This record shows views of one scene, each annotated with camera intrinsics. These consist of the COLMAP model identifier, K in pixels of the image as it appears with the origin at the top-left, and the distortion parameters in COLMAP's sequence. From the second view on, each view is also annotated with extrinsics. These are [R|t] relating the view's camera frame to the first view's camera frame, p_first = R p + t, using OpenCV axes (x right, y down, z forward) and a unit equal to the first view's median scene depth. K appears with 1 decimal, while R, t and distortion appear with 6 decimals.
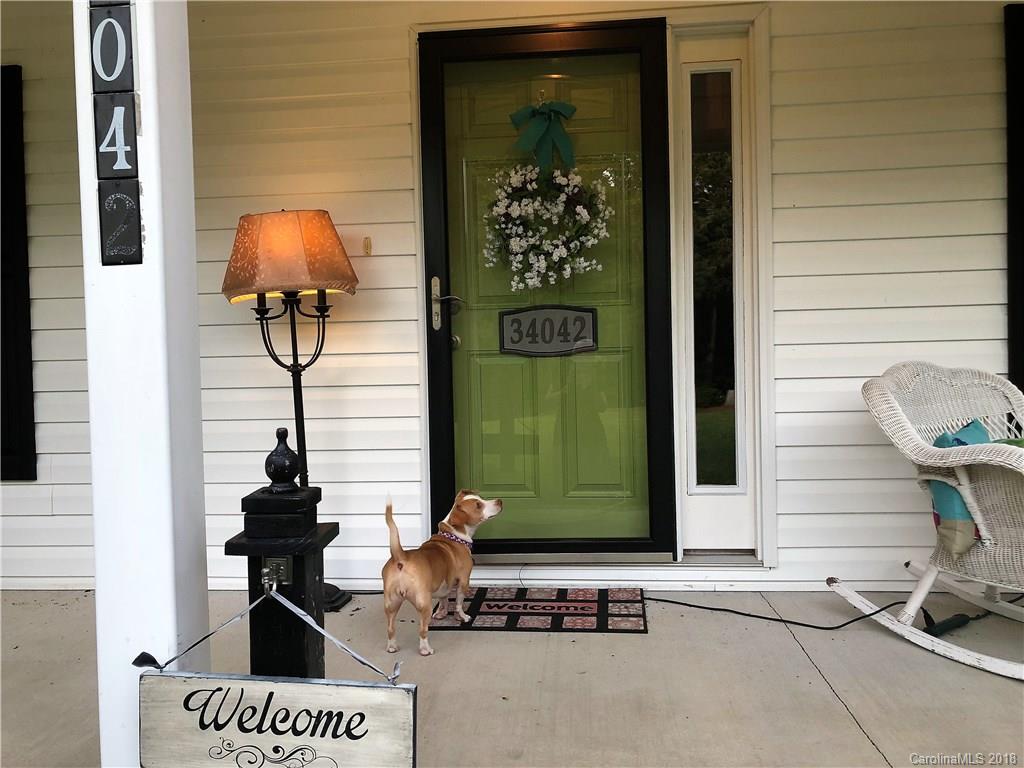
lens RADIAL K [[834.3, 0, 512.0], [0, 834.3, 384.3], [0, 0, 1]] dist [-0.001157, -0.001268]
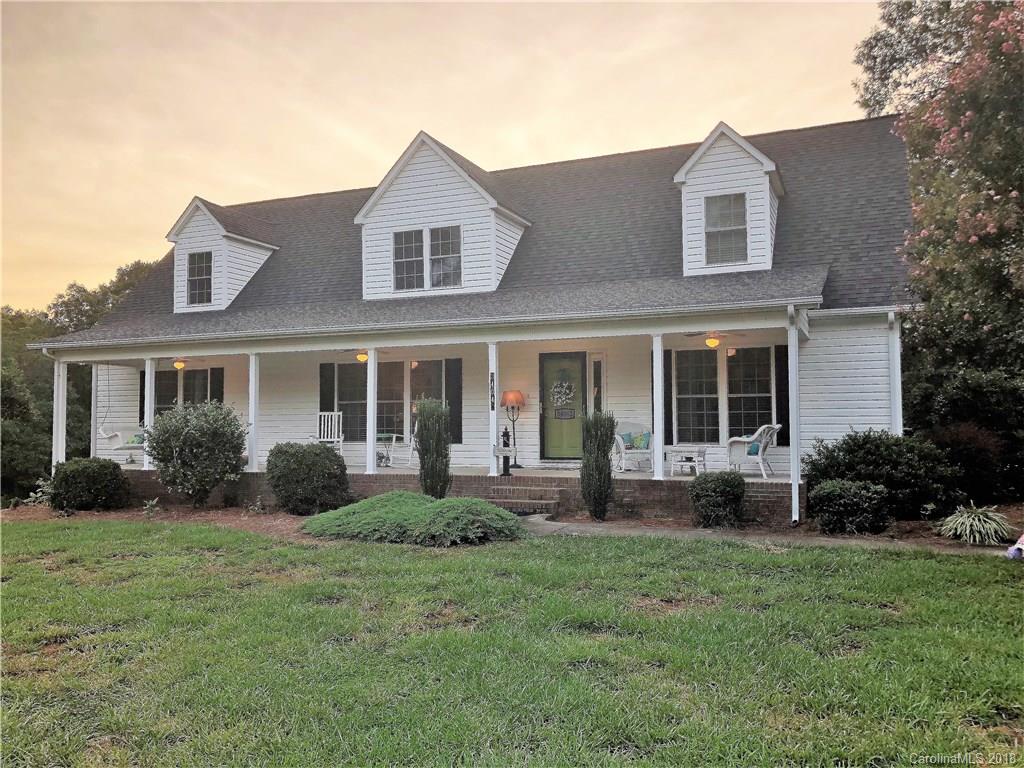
lens RADIAL K [[834.3, 0, 514.5], [0, 834.3, 384.7], [0, 0, 1]] dist [-0.001157, -0.001268]
pose [[0.954209, 0.002309, -0.299132, 1.241999], [-0.023529, 0.997452, -0.067355, 0.101059], [0.298214, 0.071309, 0.951832, -3.775281]]
